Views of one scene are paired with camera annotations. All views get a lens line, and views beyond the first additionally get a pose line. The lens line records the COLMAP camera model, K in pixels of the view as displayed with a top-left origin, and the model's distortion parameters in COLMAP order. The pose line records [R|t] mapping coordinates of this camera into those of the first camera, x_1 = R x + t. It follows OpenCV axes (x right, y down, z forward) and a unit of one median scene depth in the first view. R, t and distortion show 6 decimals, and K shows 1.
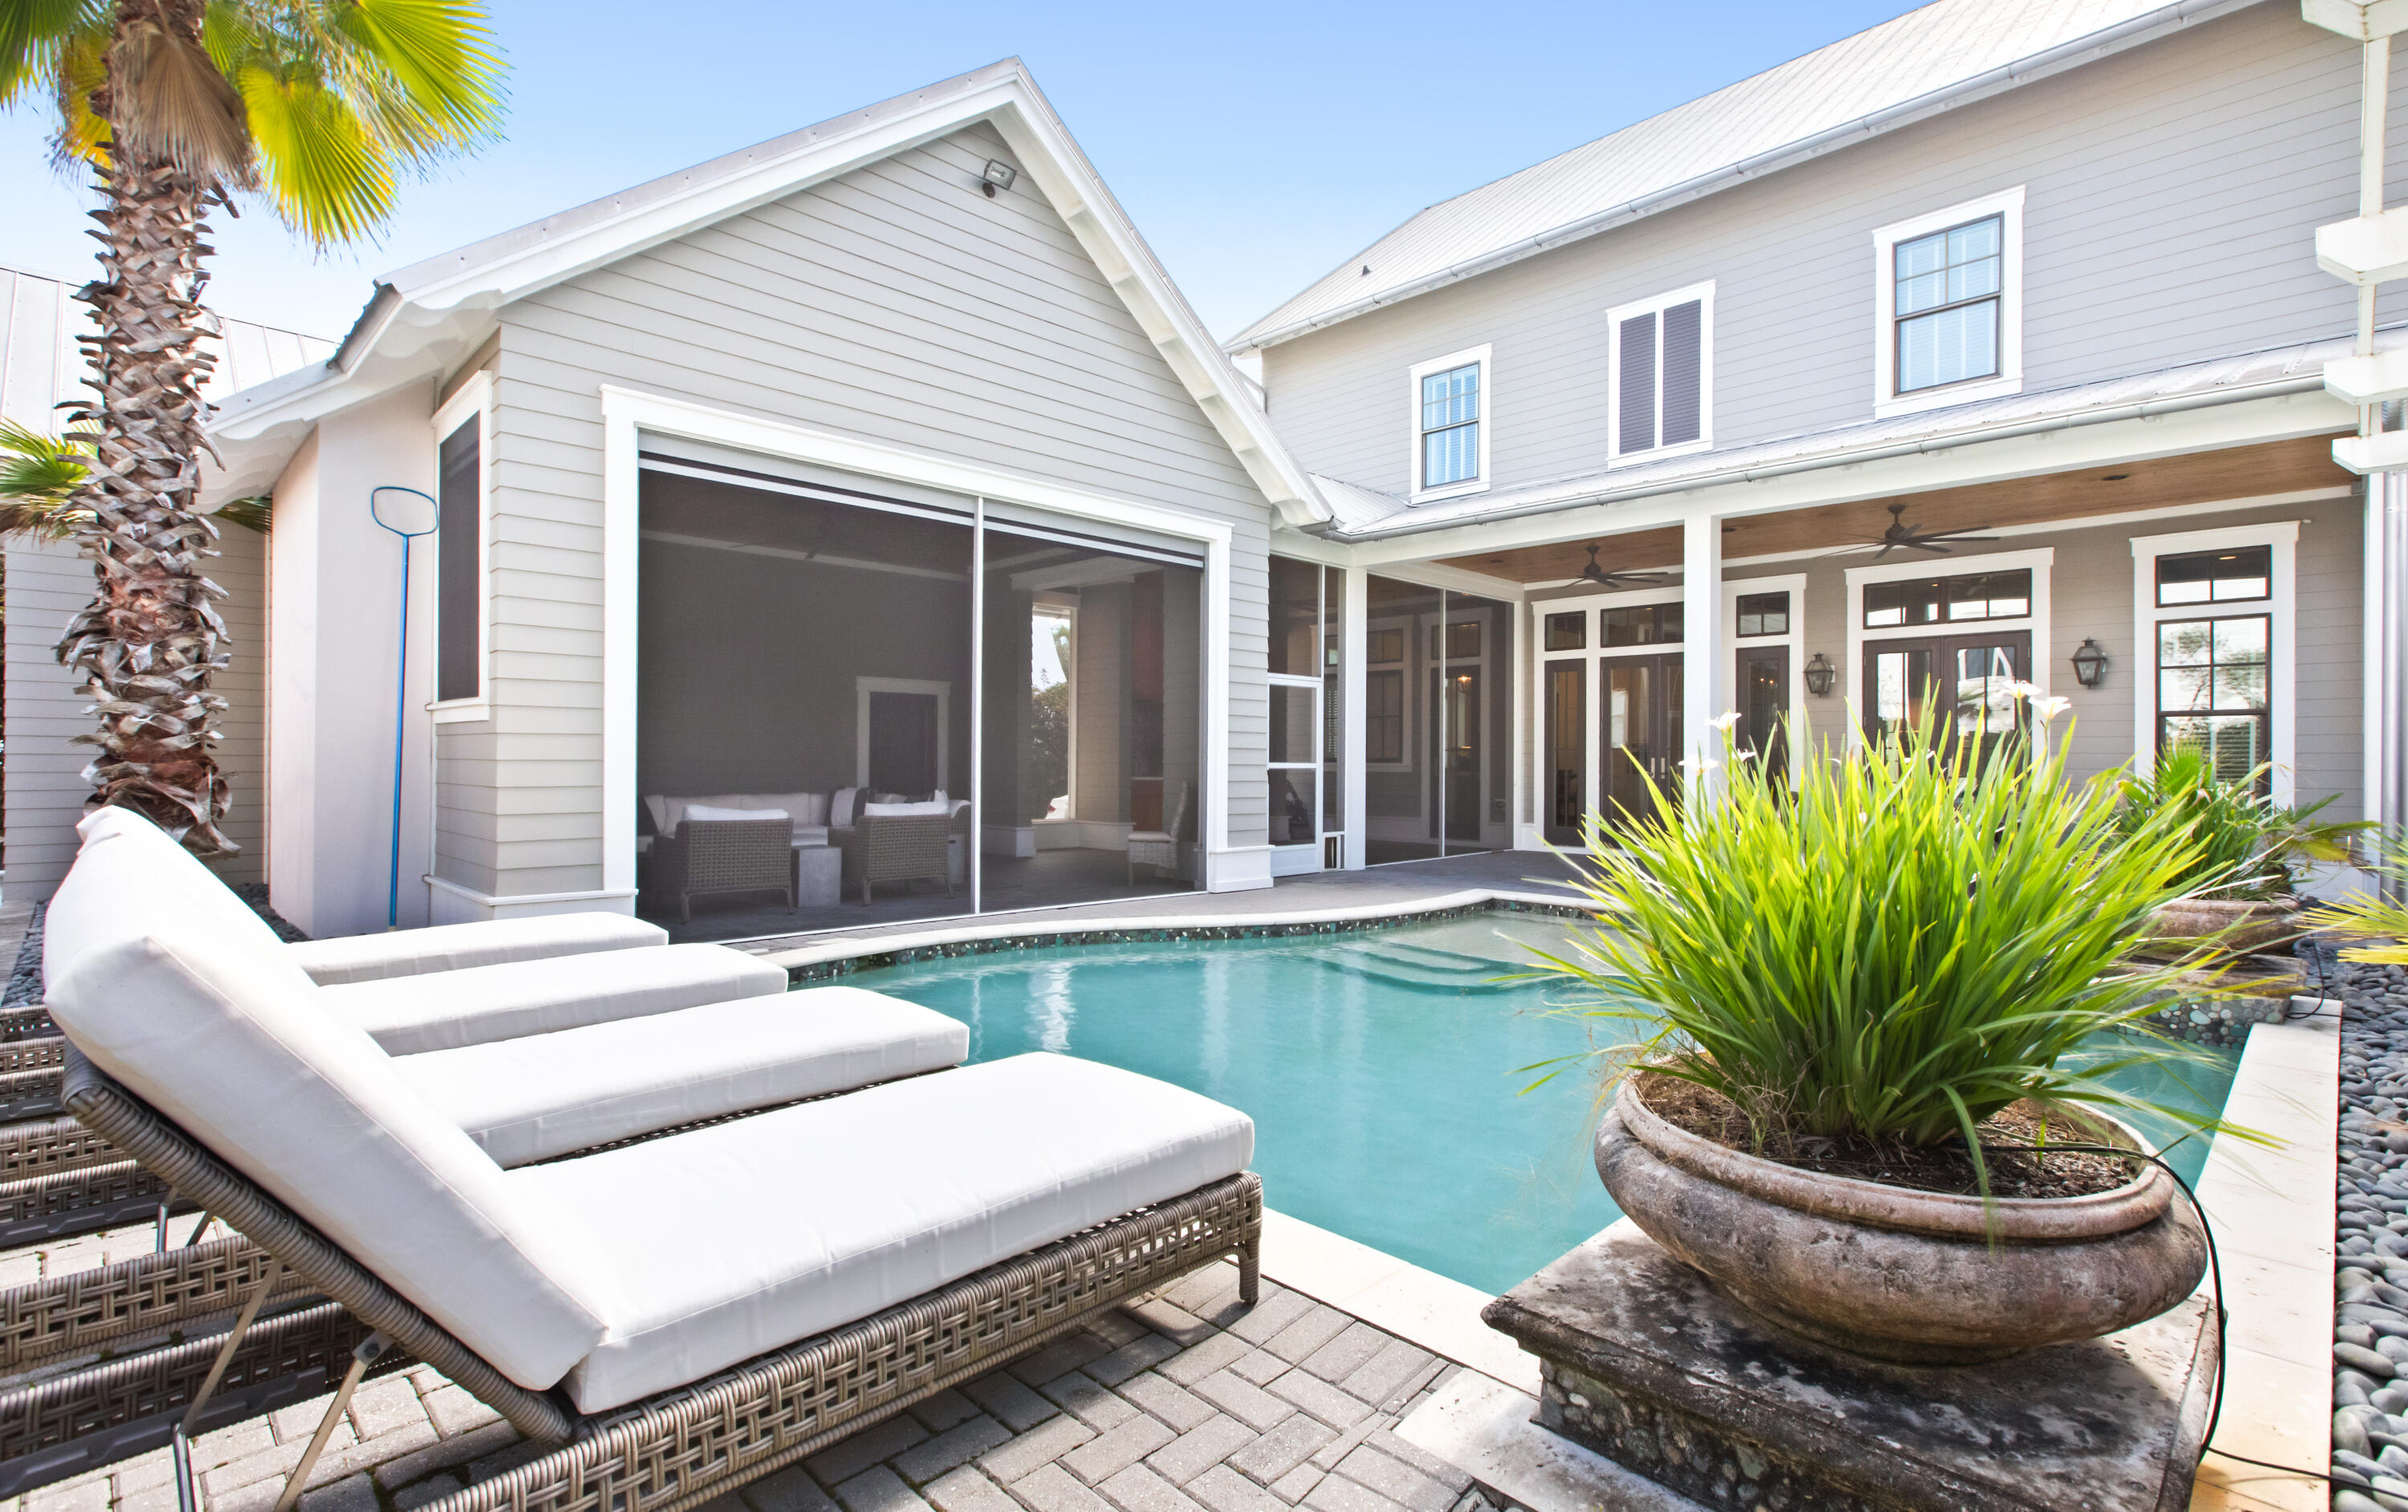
lens RADIAL K [[1103.6, 0, 1202.3], [0, 1103.6, 770.9], [0, 0, 1]] dist [-0.004883, -0.001901]
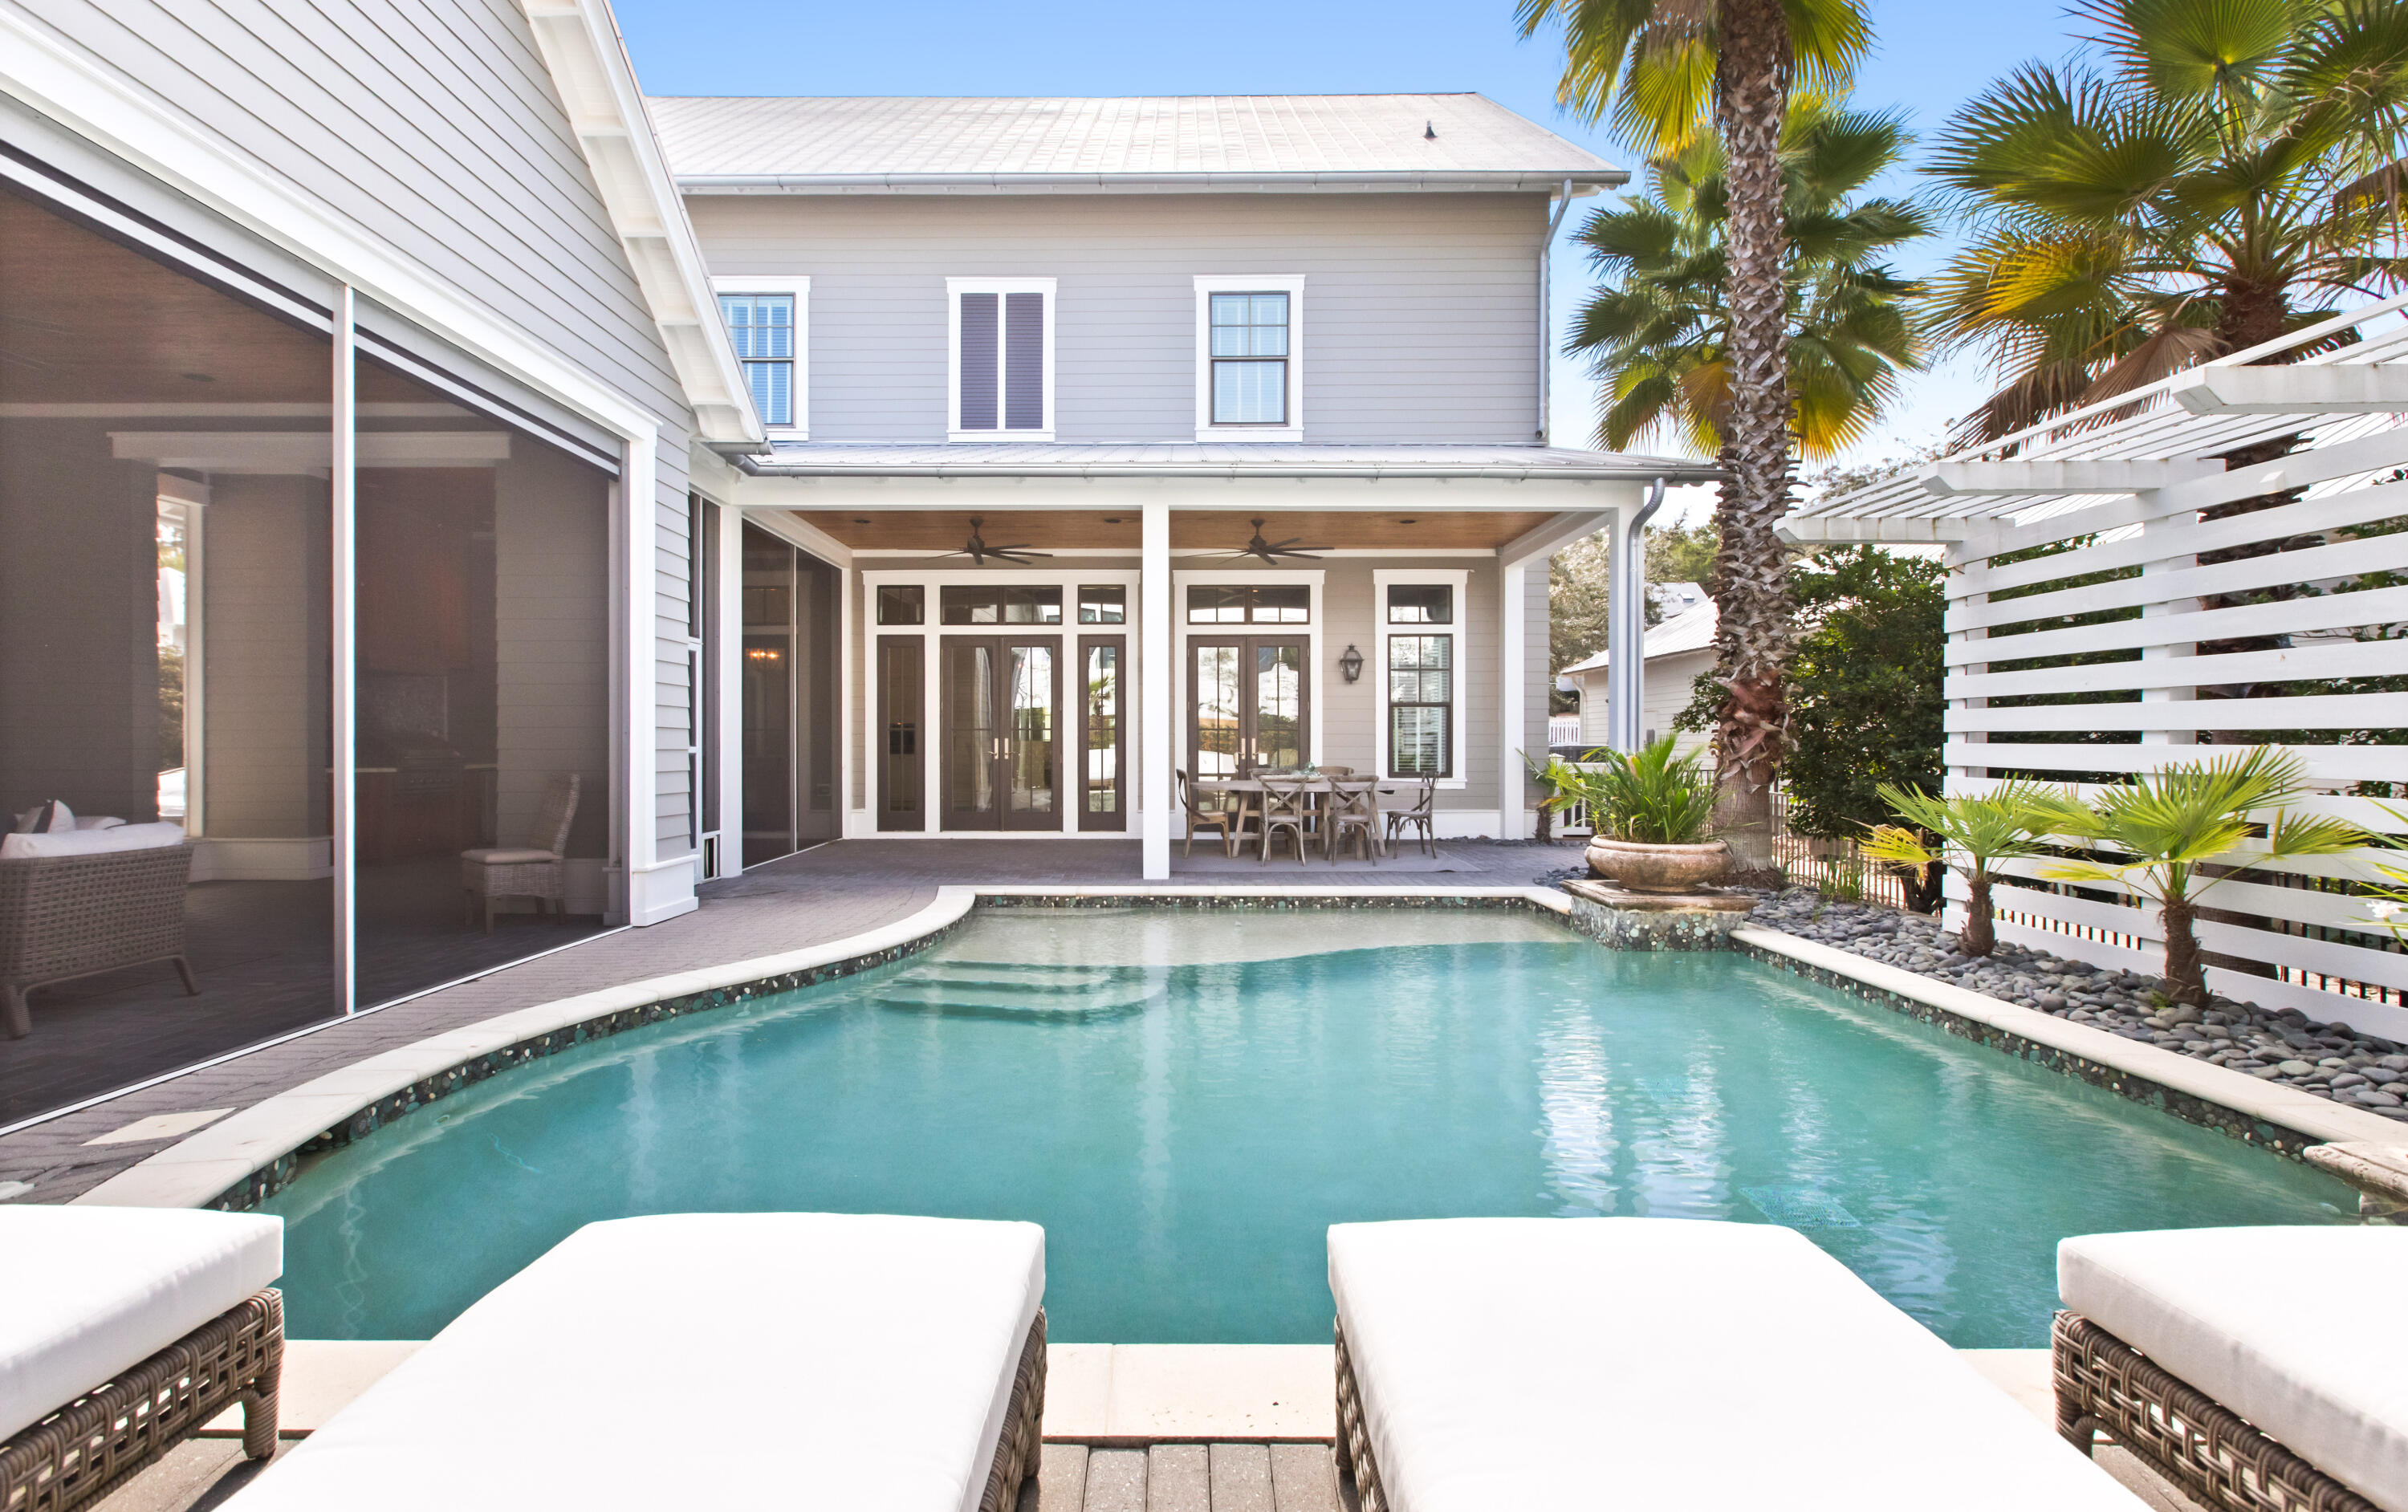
lens RADIAL K [[1103.6, 0, 1193.7], [0, 1103.6, 742.1], [0, 0, 1]] dist [-0.004883, -0.001901]
pose [[0.711668, -0.003845, 0.702506, -0.200513], [0.010068, 0.999938, -0.004727, -0.002835], [-0.702444, 0.010437, 0.711663, 0.197971]]
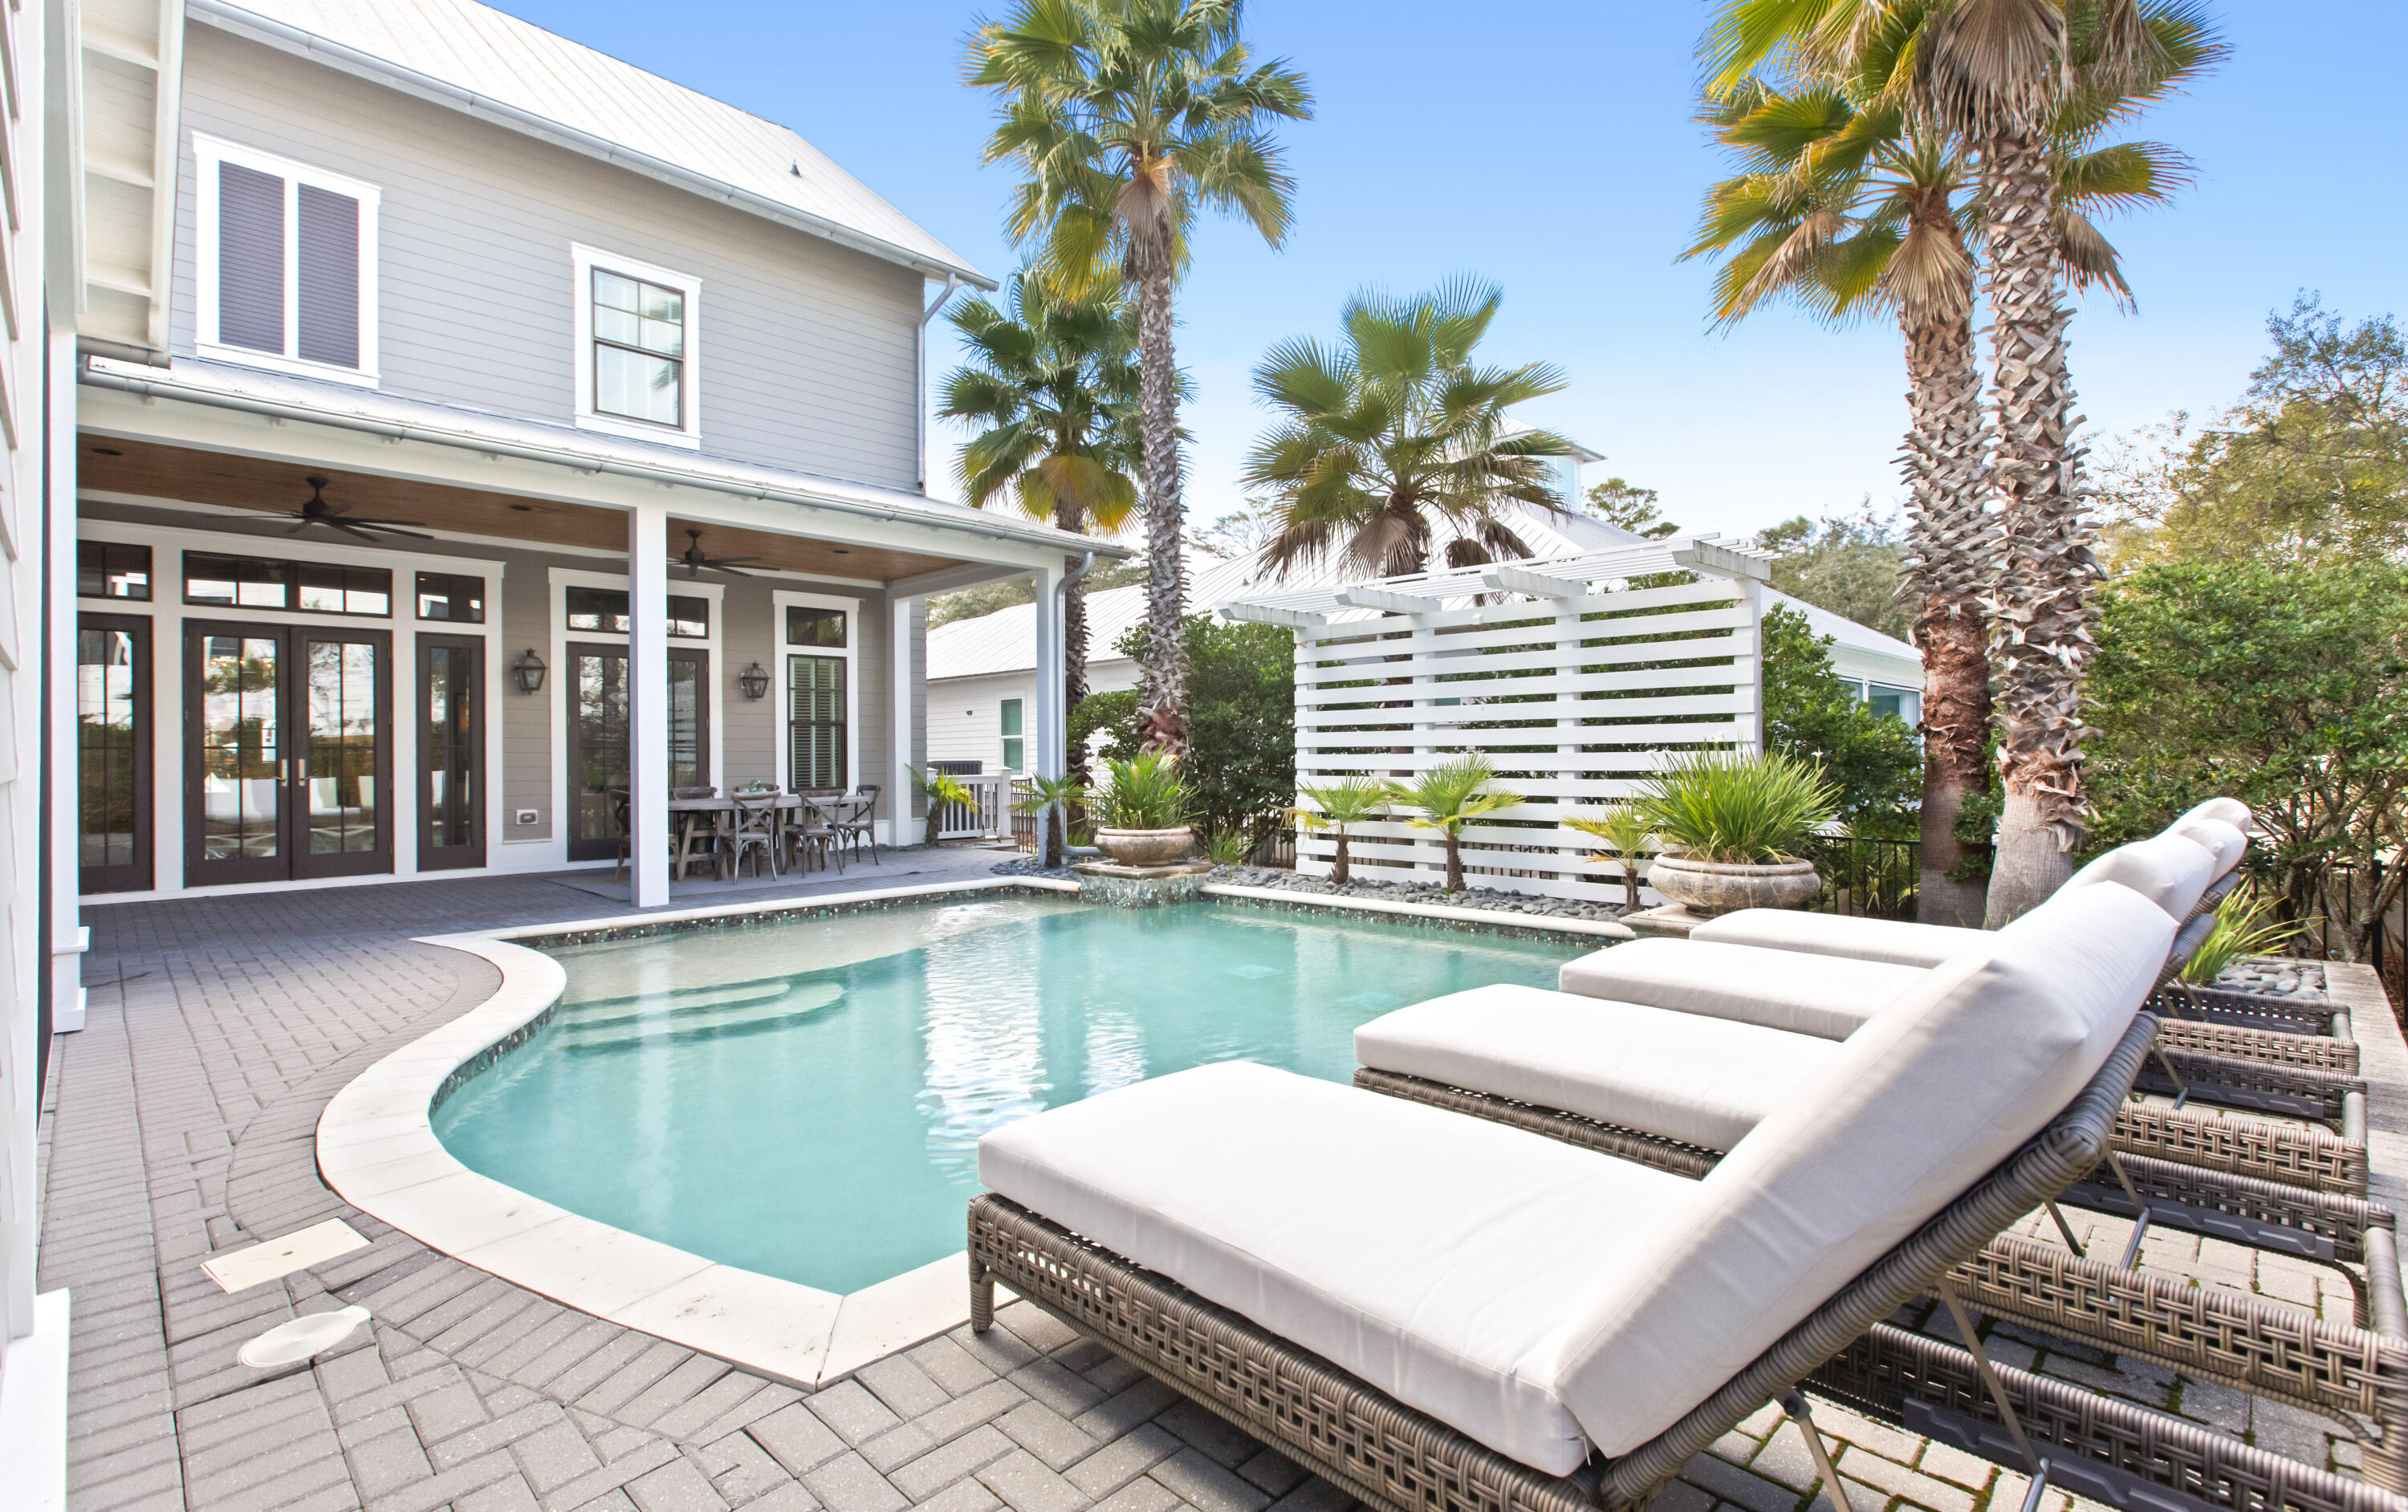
lens RADIAL K [[1103.6, 0, 1222.7], [0, 1103.6, 755.9], [0, 0, 1]] dist [-0.004883, -0.001901]
pose [[-0.032016, -0.005576, 0.999472, -0.450417], [0.019463, 0.999791, 0.006201, -0.007420], [-0.999298, 0.019651, -0.031900, 0.450324]]
